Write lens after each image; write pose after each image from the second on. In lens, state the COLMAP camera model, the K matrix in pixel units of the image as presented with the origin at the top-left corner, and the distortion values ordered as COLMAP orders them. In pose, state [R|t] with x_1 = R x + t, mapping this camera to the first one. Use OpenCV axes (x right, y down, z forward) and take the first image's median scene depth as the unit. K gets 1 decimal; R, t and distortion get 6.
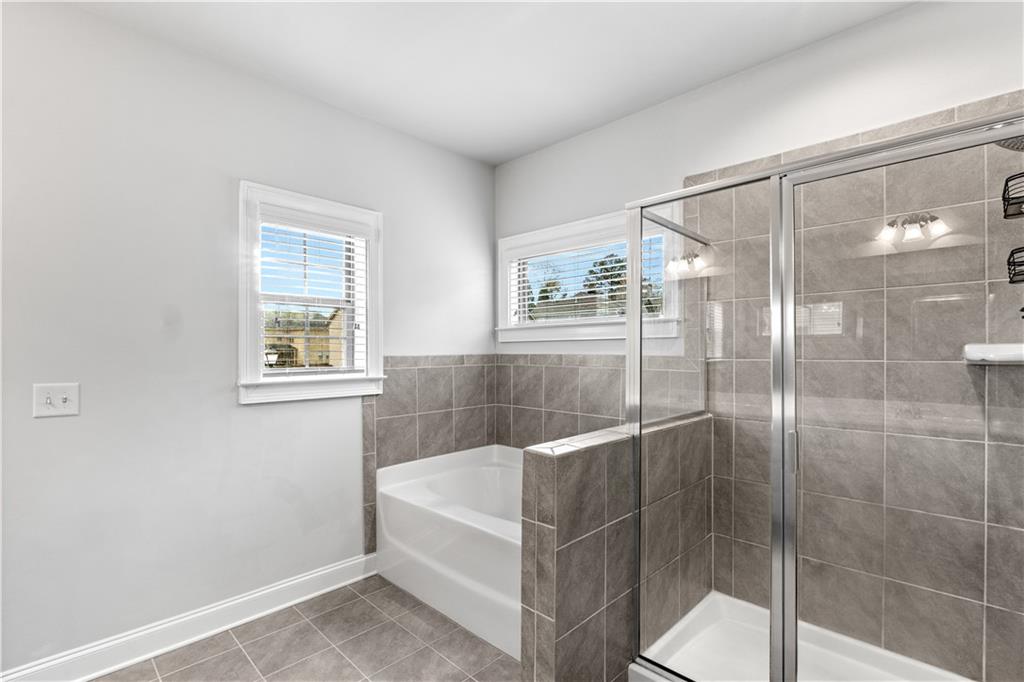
lens RADIAL K [[471.7, 0, 516.8], [0, 471.7, 358.1], [0, 0, 1]] dist [-0.009550, 0.002035]
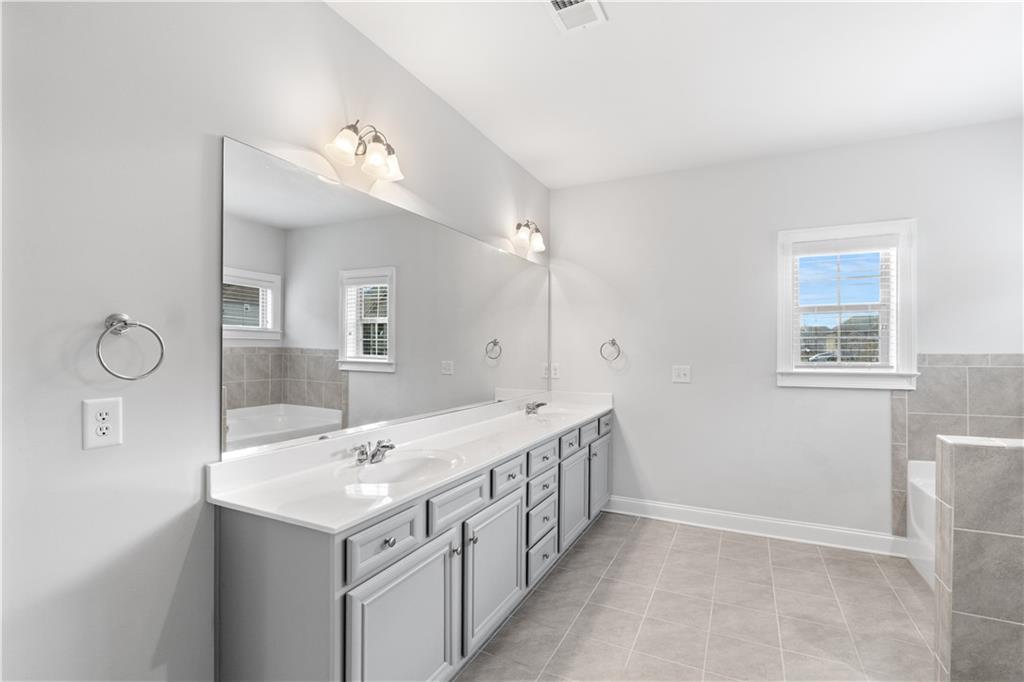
lens RADIAL K [[471.7, 0, 511.9], [0, 471.7, 346.7], [0, 0, 1]] dist [-0.009550, 0.002035]
pose [[0.307410, -0.004632, -0.951566, 0.442773], [-0.012389, 0.999884, -0.008869, -0.000261], [0.951497, 0.014515, 0.307316, -0.185918]]
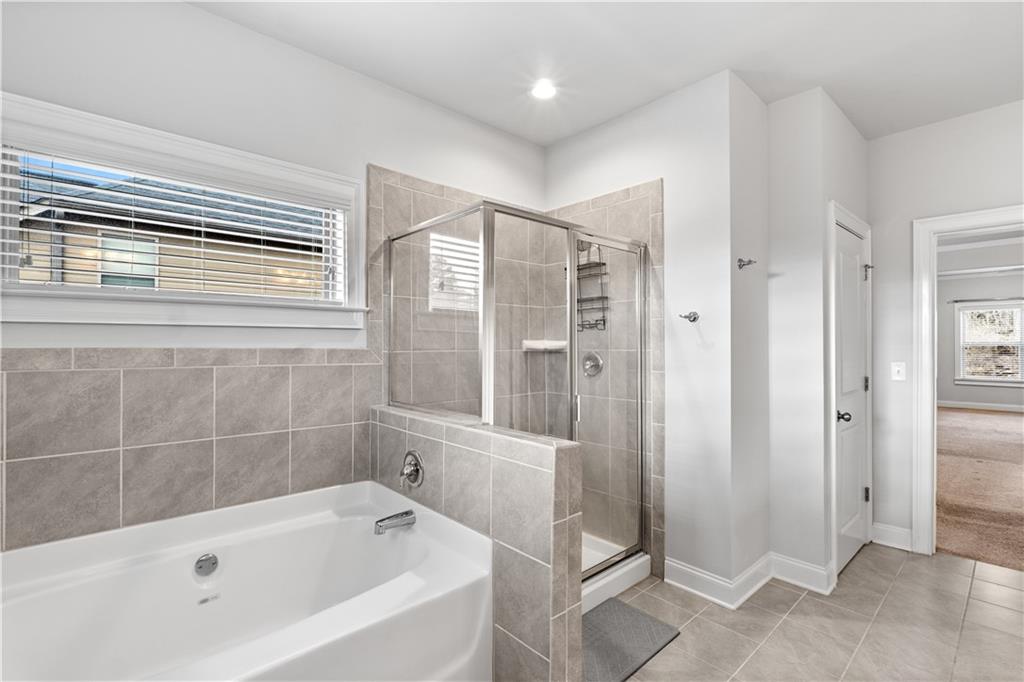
lens RADIAL K [[471.7, 0, 511.6], [0, 471.7, 340.0], [0, 0, 1]] dist [-0.009550, 0.002035]
pose [[0.063665, 0.007818, 0.997941, -0.529208], [0.011361, 0.999899, -0.008558, -0.009177], [-0.997907, 0.011882, 0.063569, 0.583571]]
